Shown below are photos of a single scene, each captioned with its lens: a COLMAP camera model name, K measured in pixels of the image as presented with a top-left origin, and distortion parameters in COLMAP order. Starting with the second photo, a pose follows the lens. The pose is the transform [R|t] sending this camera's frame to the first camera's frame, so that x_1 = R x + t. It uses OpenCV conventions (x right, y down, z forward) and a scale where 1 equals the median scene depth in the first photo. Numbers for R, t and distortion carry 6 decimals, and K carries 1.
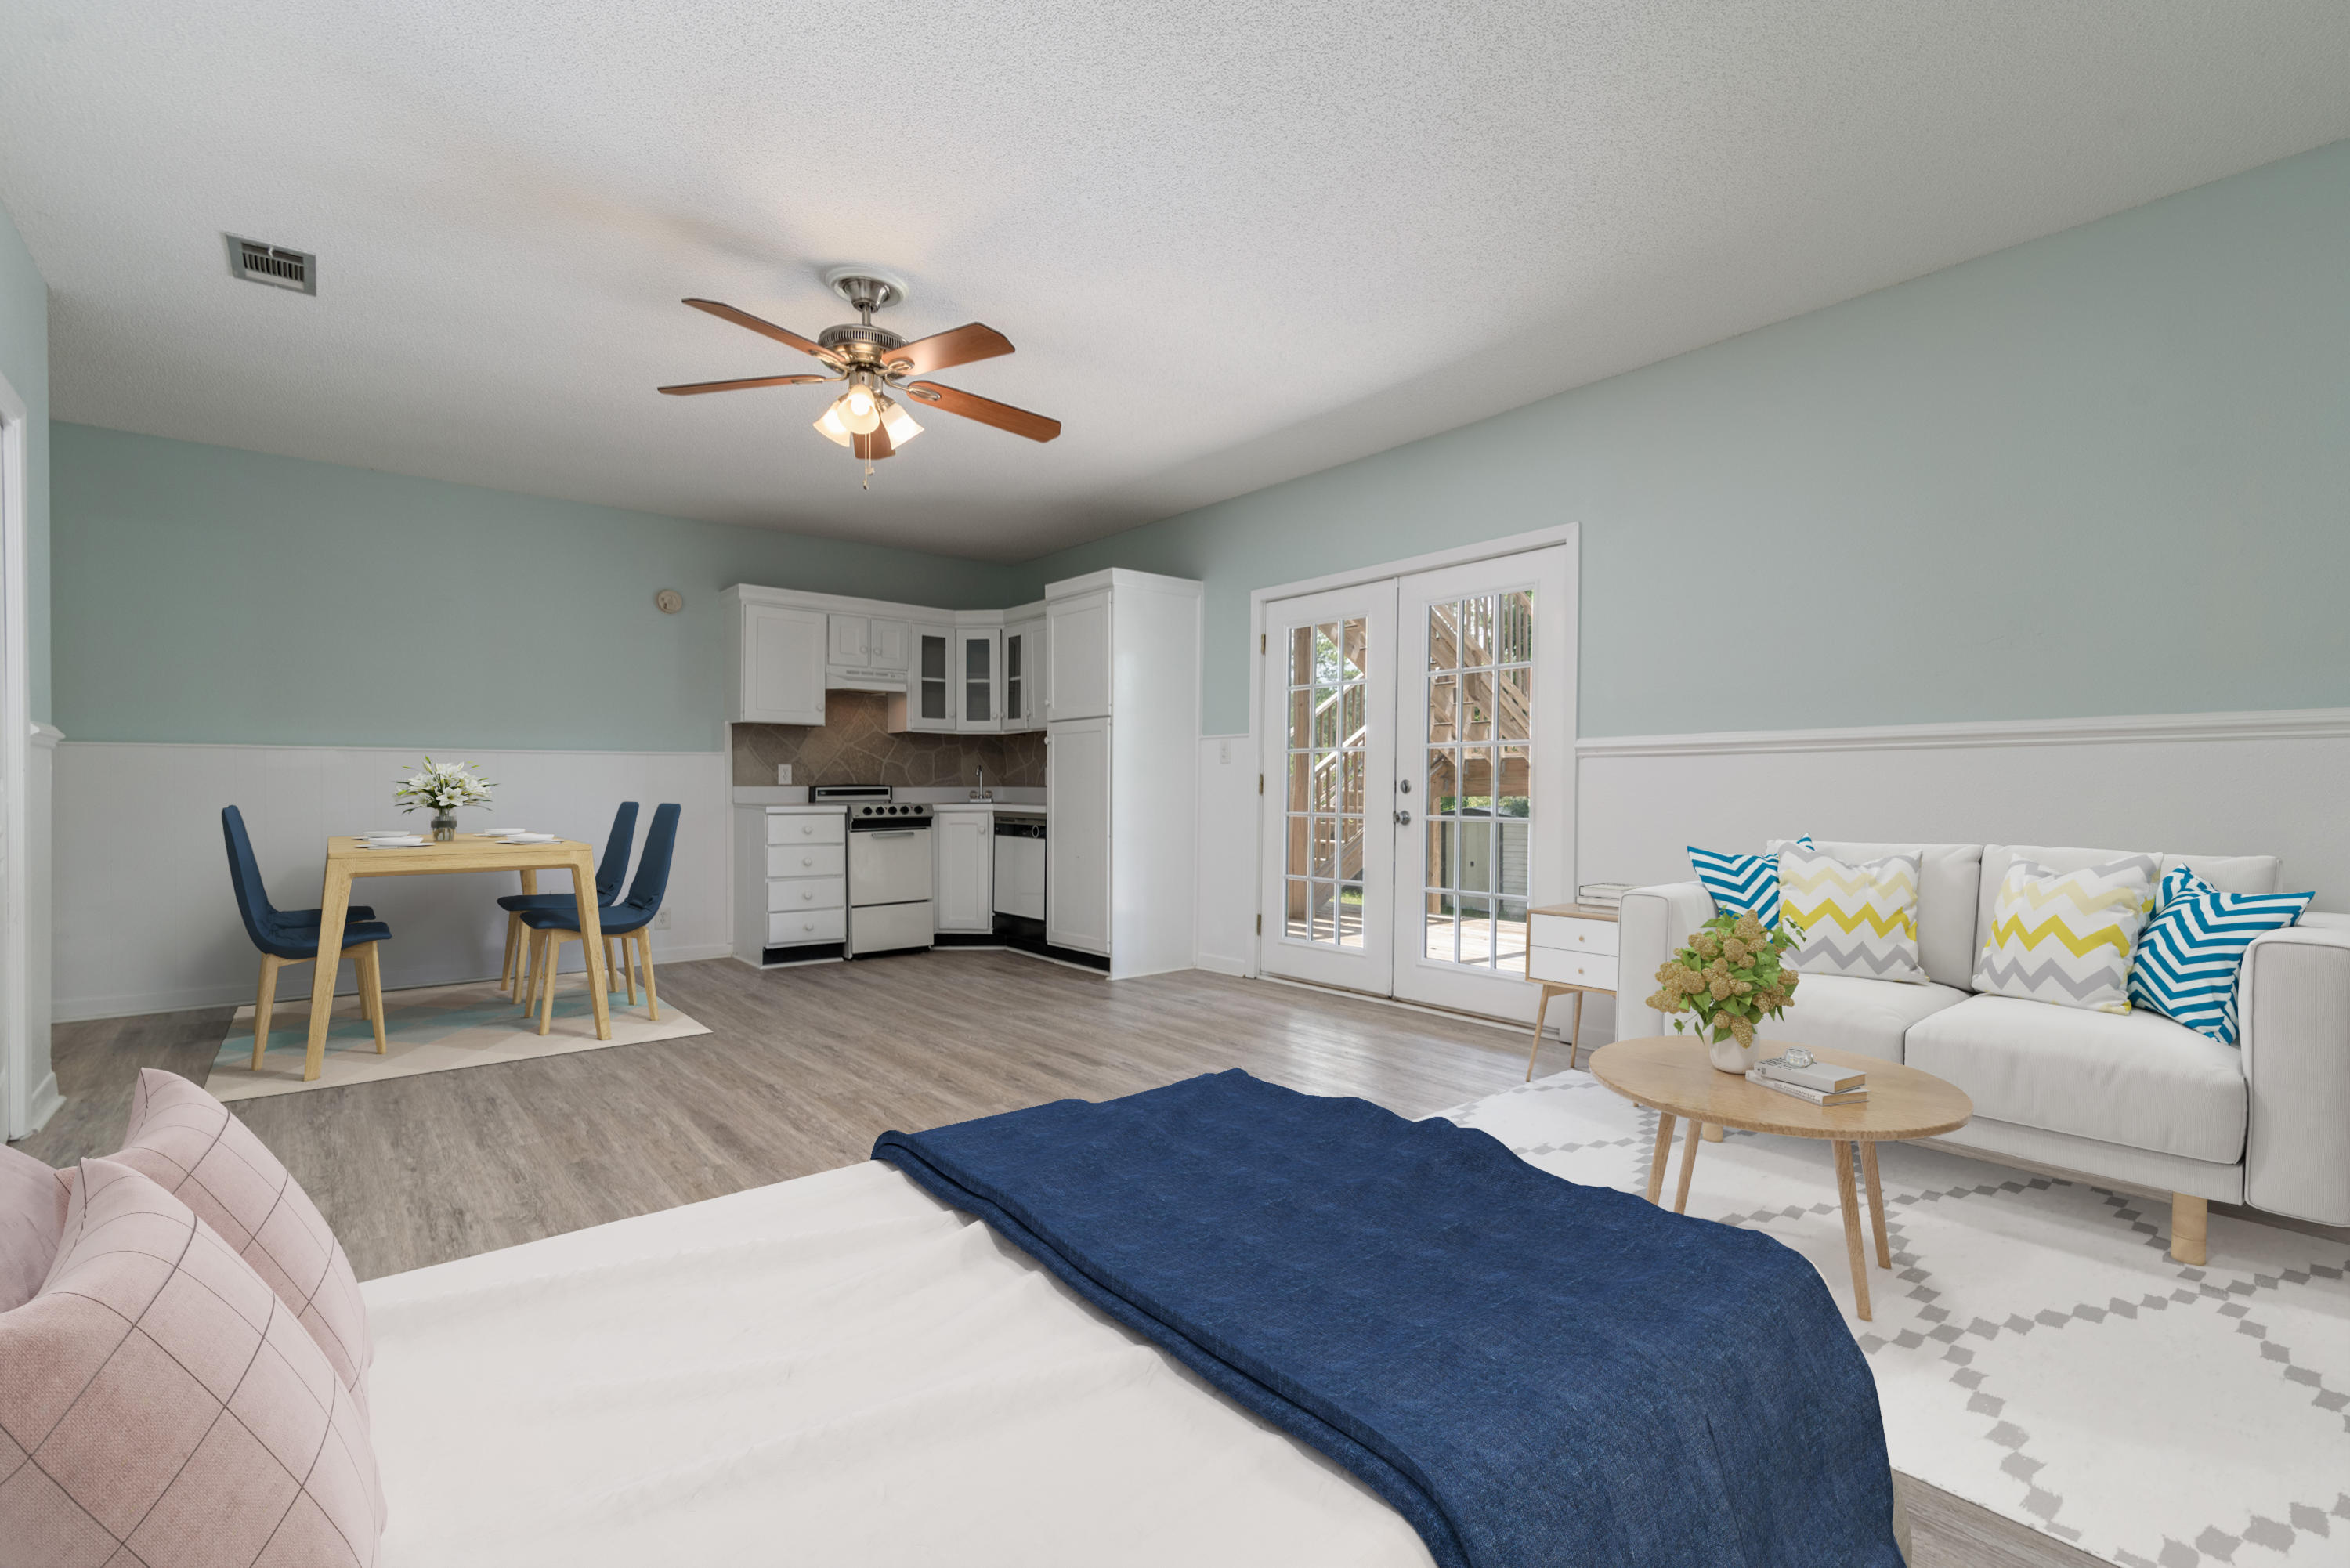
lens RADIAL K [[1064.3, 0, 1196.0], [0, 1064.3, 795.9], [0, 0, 1]] dist [0.012892, -0.000482]
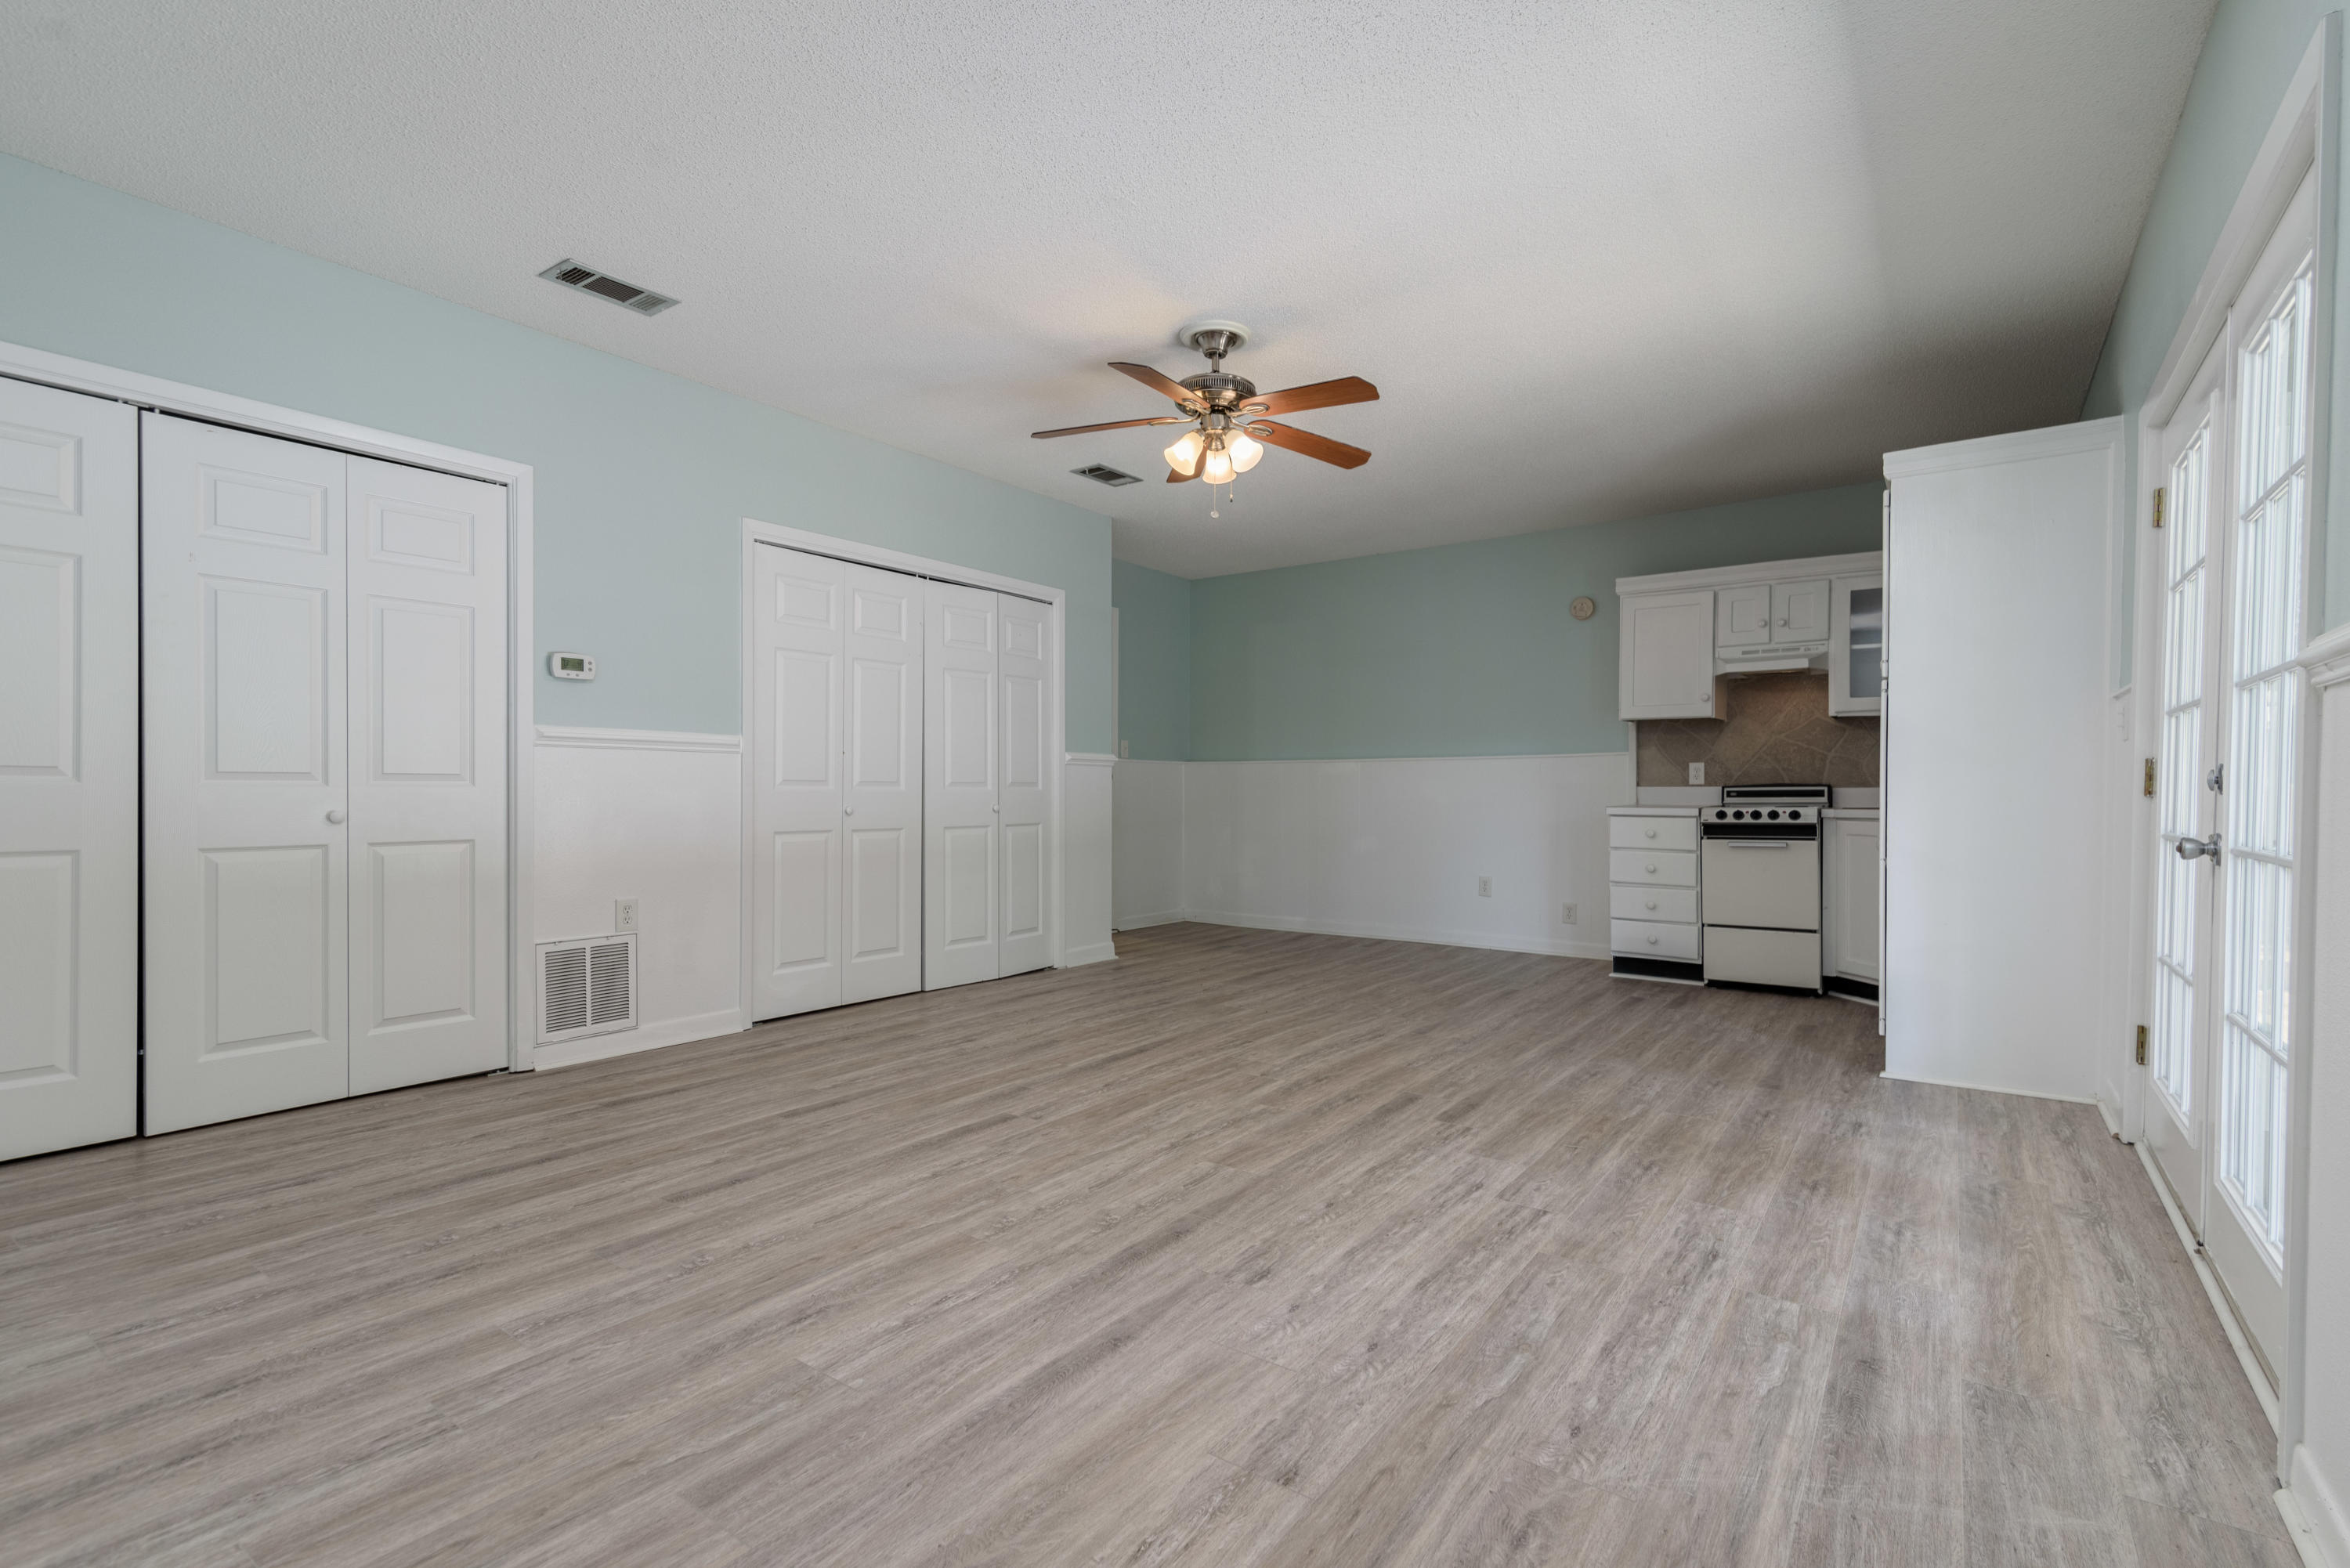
lens RADIAL K [[1064.3, 0, 1196.0], [0, 1064.3, 795.9], [0, 0, 1]] dist [0.012892, -0.000482]
pose [[0.254411, 0.004009, -0.967088, 0.445959], [-0.007623, 0.999969, 0.002140, 0.000336], [0.967066, 0.006827, 0.254433, 0.406141]]
